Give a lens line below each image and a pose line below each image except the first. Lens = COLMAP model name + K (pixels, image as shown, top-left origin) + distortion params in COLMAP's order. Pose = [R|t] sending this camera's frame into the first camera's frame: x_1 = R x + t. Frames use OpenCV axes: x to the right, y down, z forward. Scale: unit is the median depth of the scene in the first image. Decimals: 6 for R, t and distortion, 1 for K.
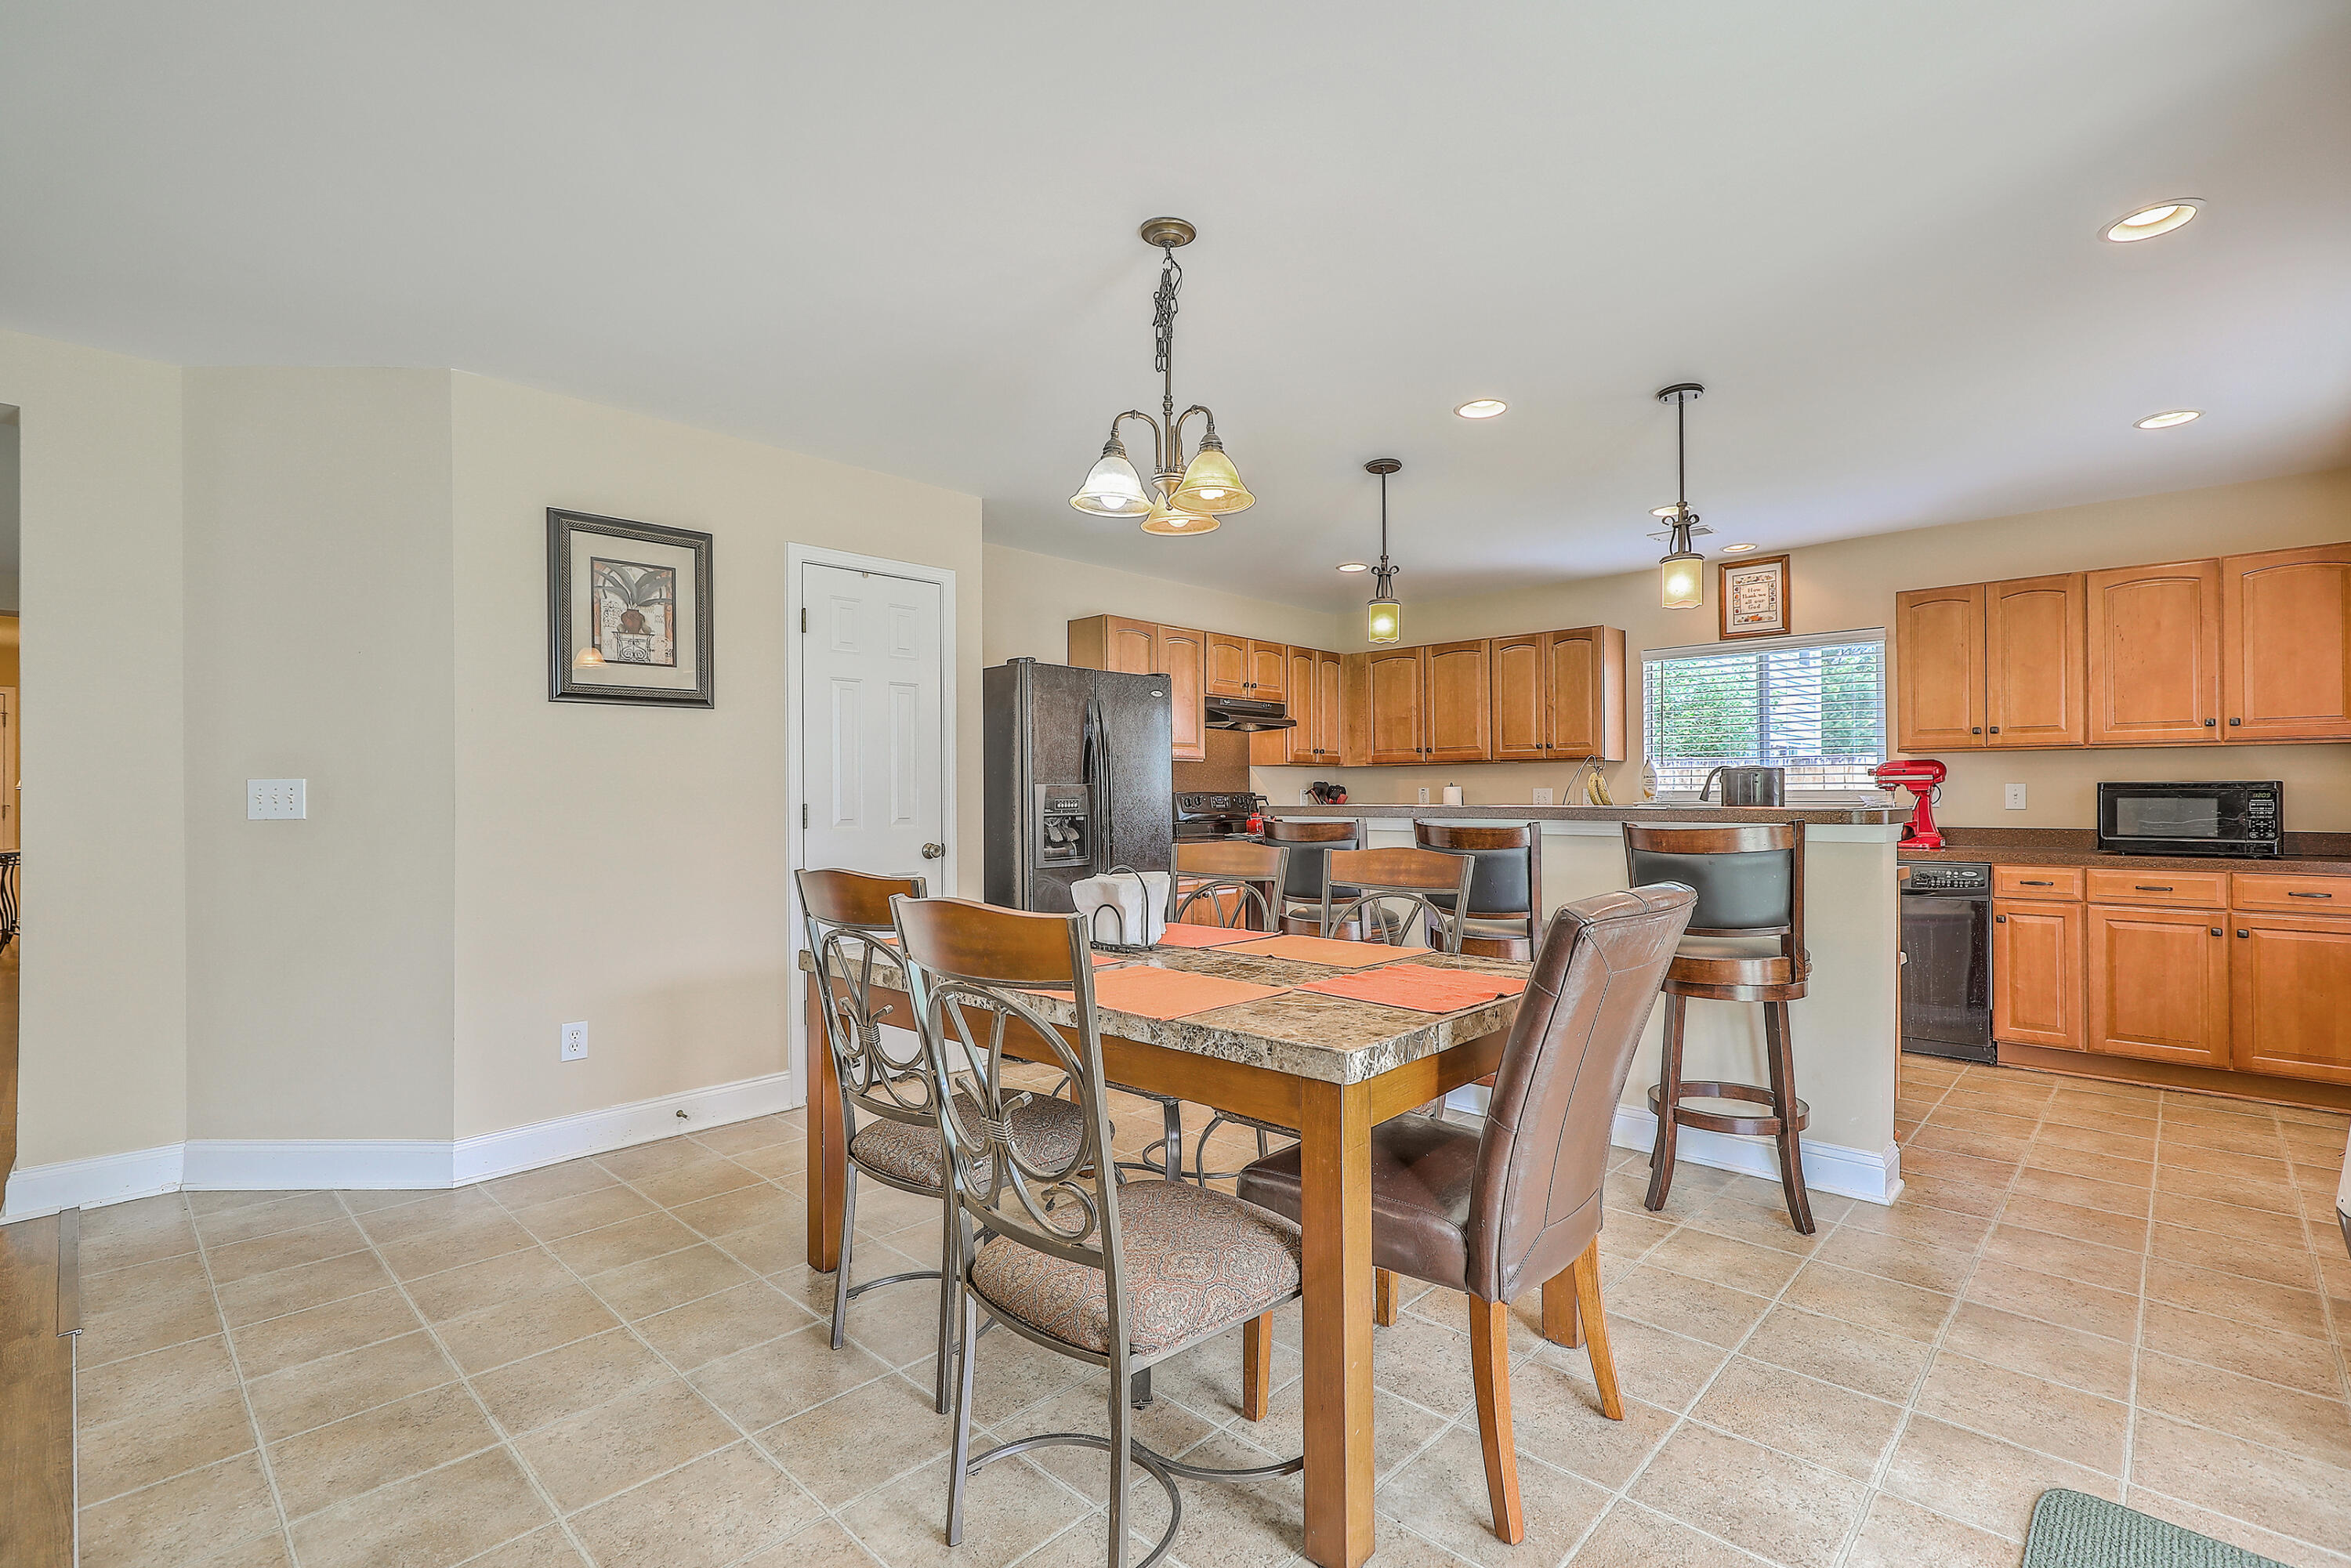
lens RADIAL K [[1063.1, 0, 1185.9], [0, 1063.1, 788.1], [0, 0, 1]] dist [-0.000202, -0.000697]
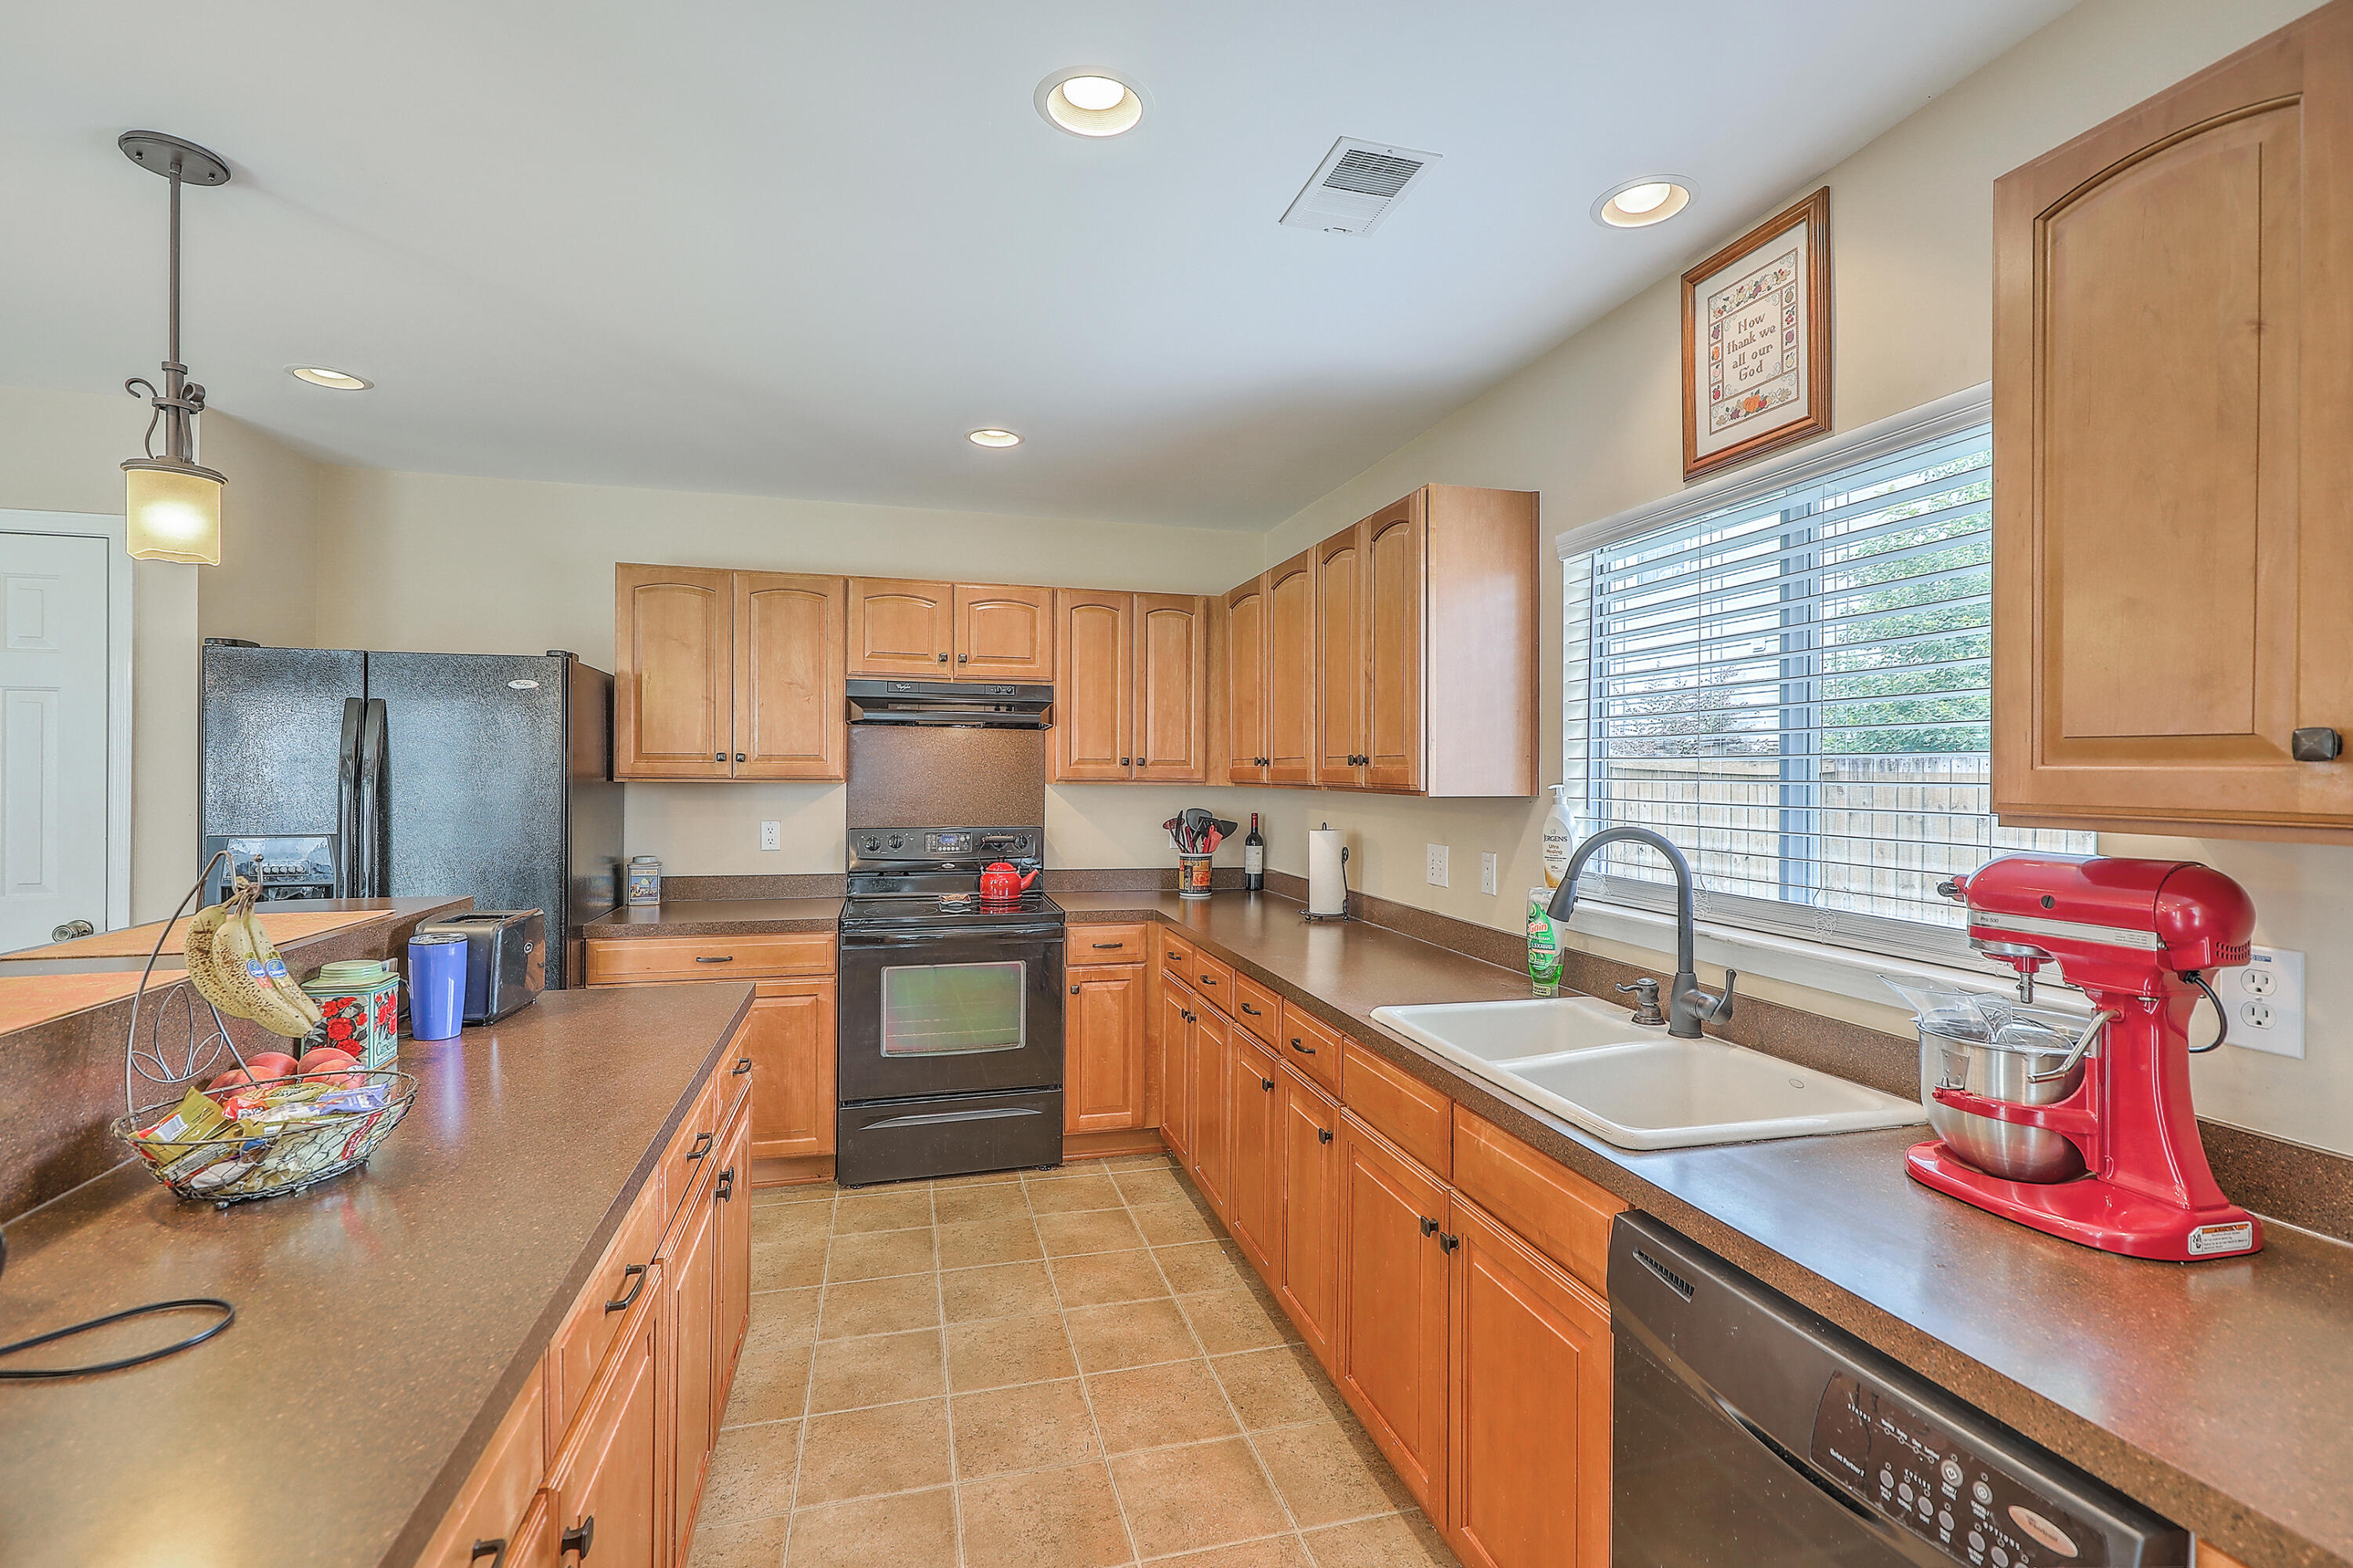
lens RADIAL K [[1068.6, 0, 1201.9], [0, 1068.6, 773.0], [0, 0, 1]] dist [-0.000418, -0.000623]
pose [[0.857480, 0.009734, -0.514425, 0.634496], [-0.005976, 0.999942, 0.008961, -0.047039], [0.514483, -0.004609, 0.857488, 0.688164]]
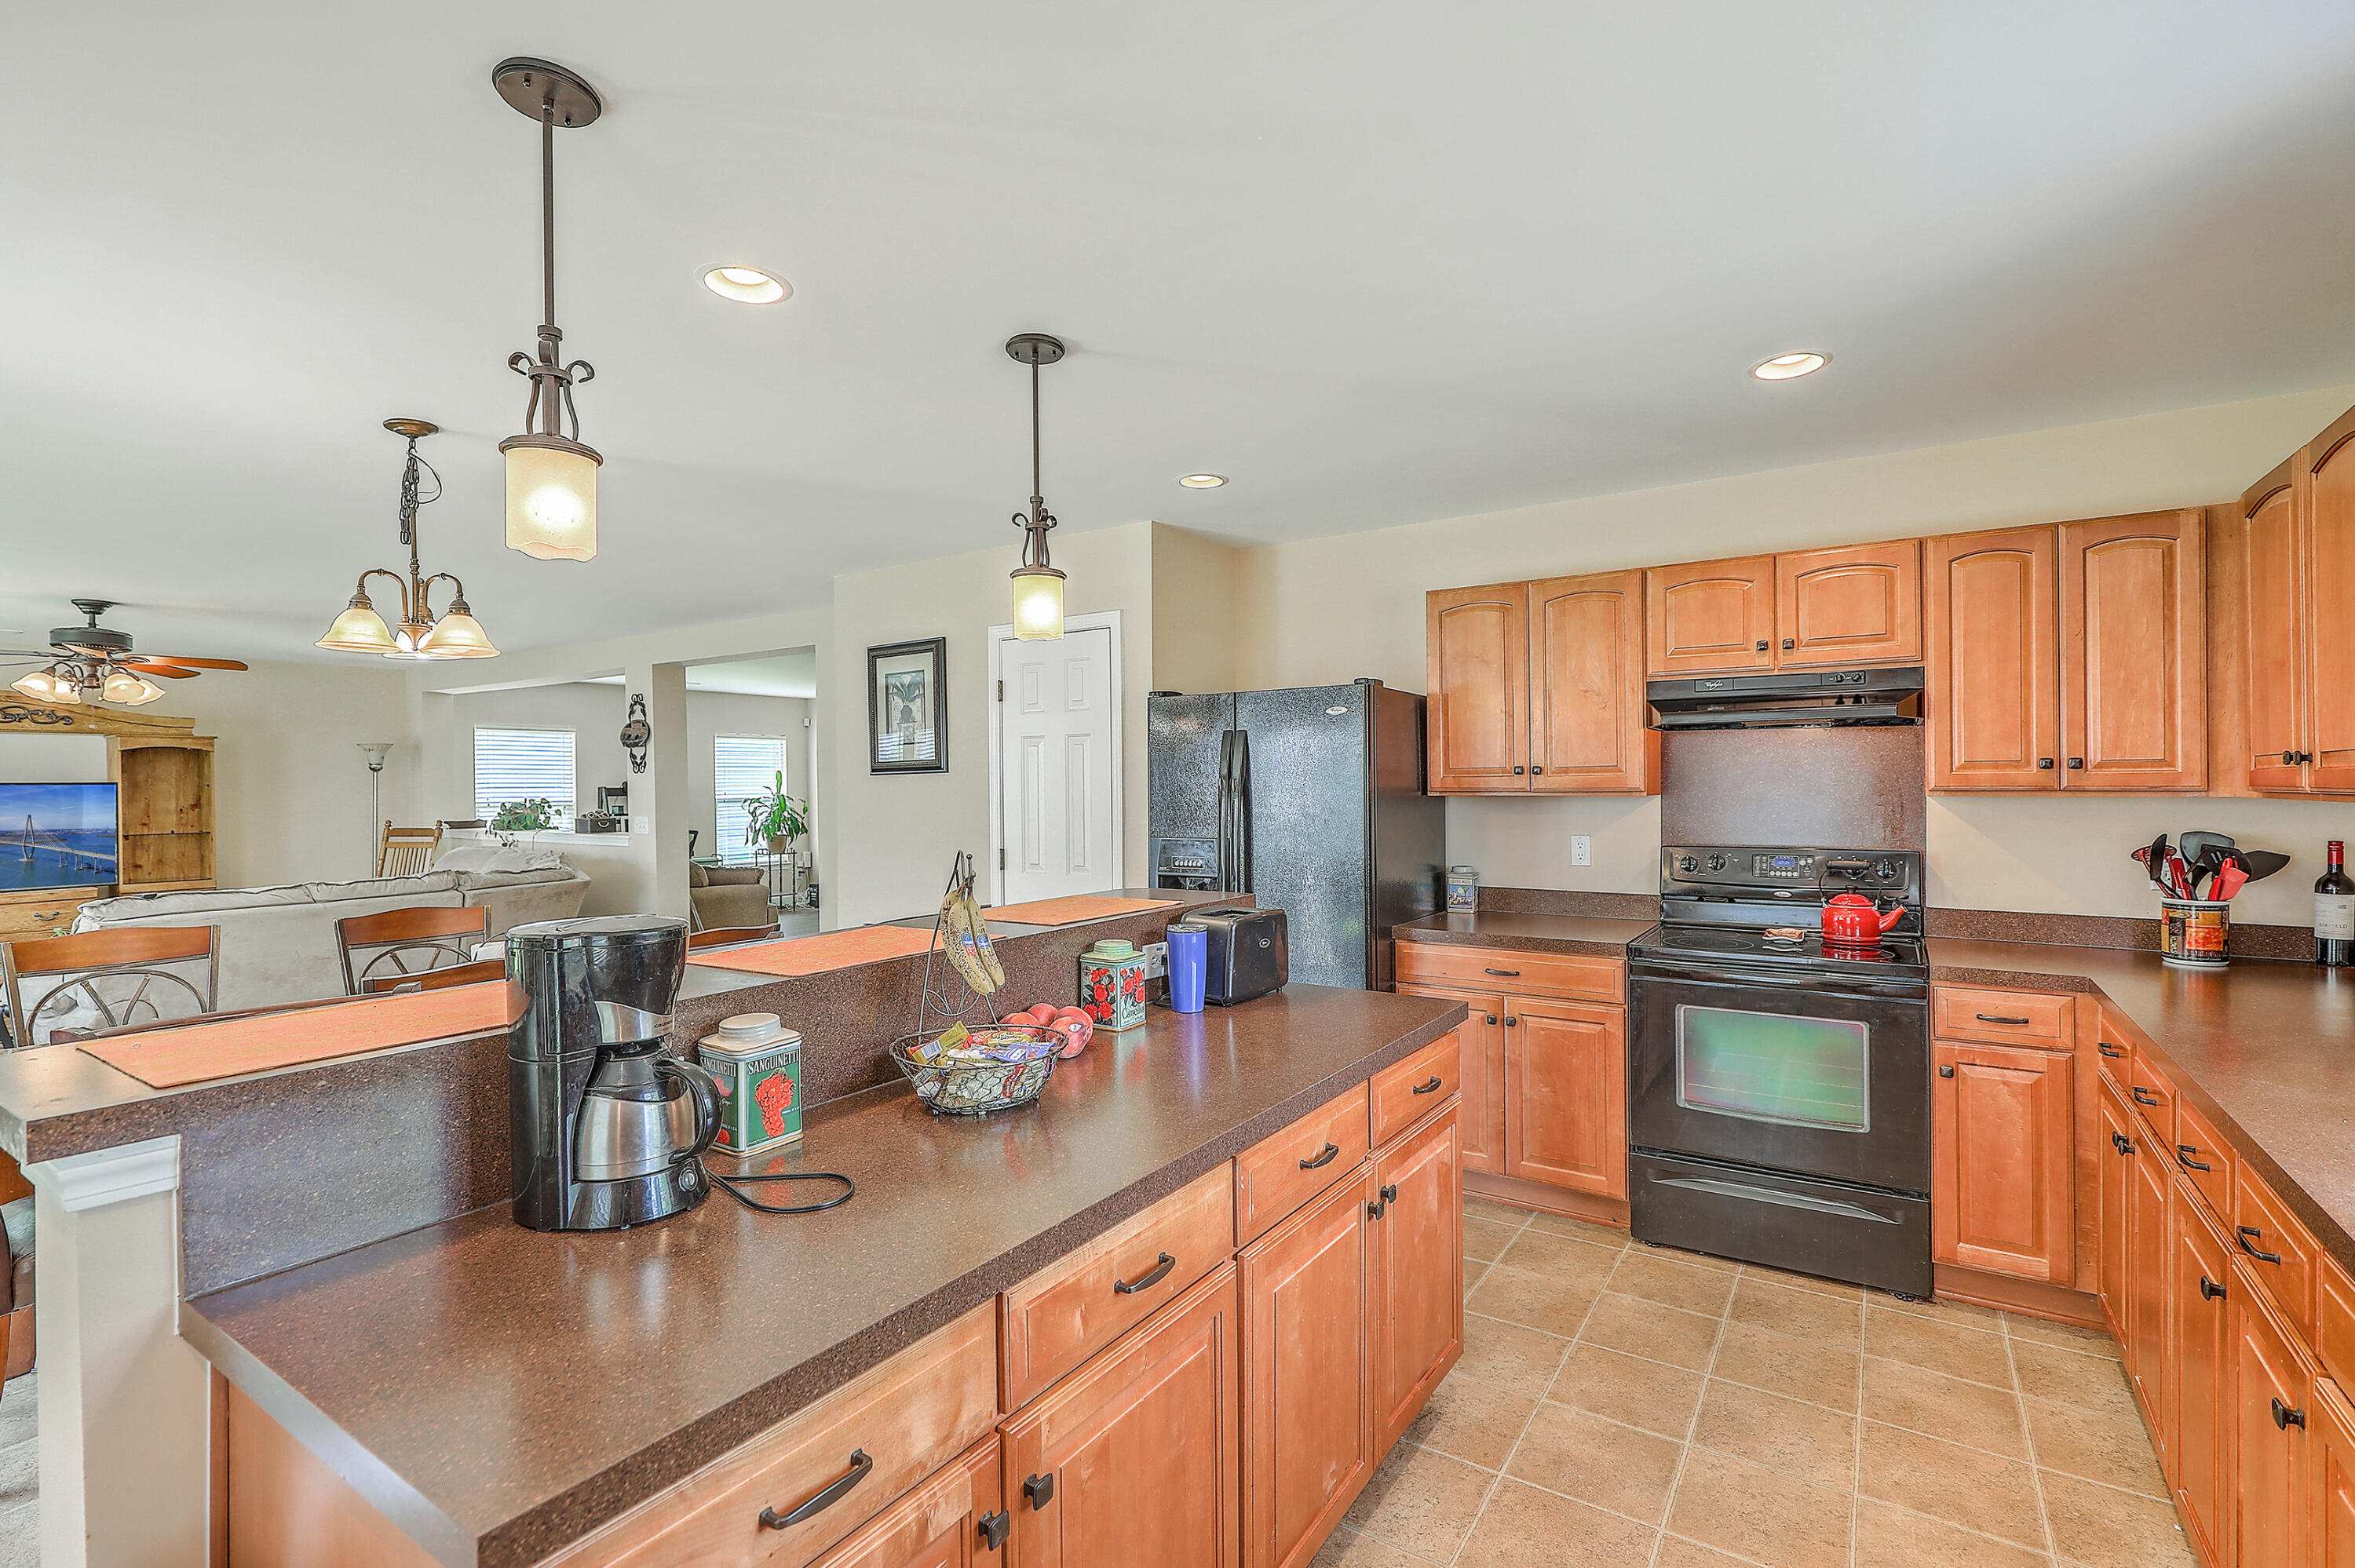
lens RADIAL K [[1064.8, 0, 1187.9], [0, 1064.8, 788.1], [0, 0, 1]] dist [-0.000202, -0.000697]
pose [[0.169763, 0.005155, -0.985472, 0.654220], [0.014979, 0.999857, 0.007810, -0.046327], [0.985371, -0.016087, 0.169661, 0.801768]]
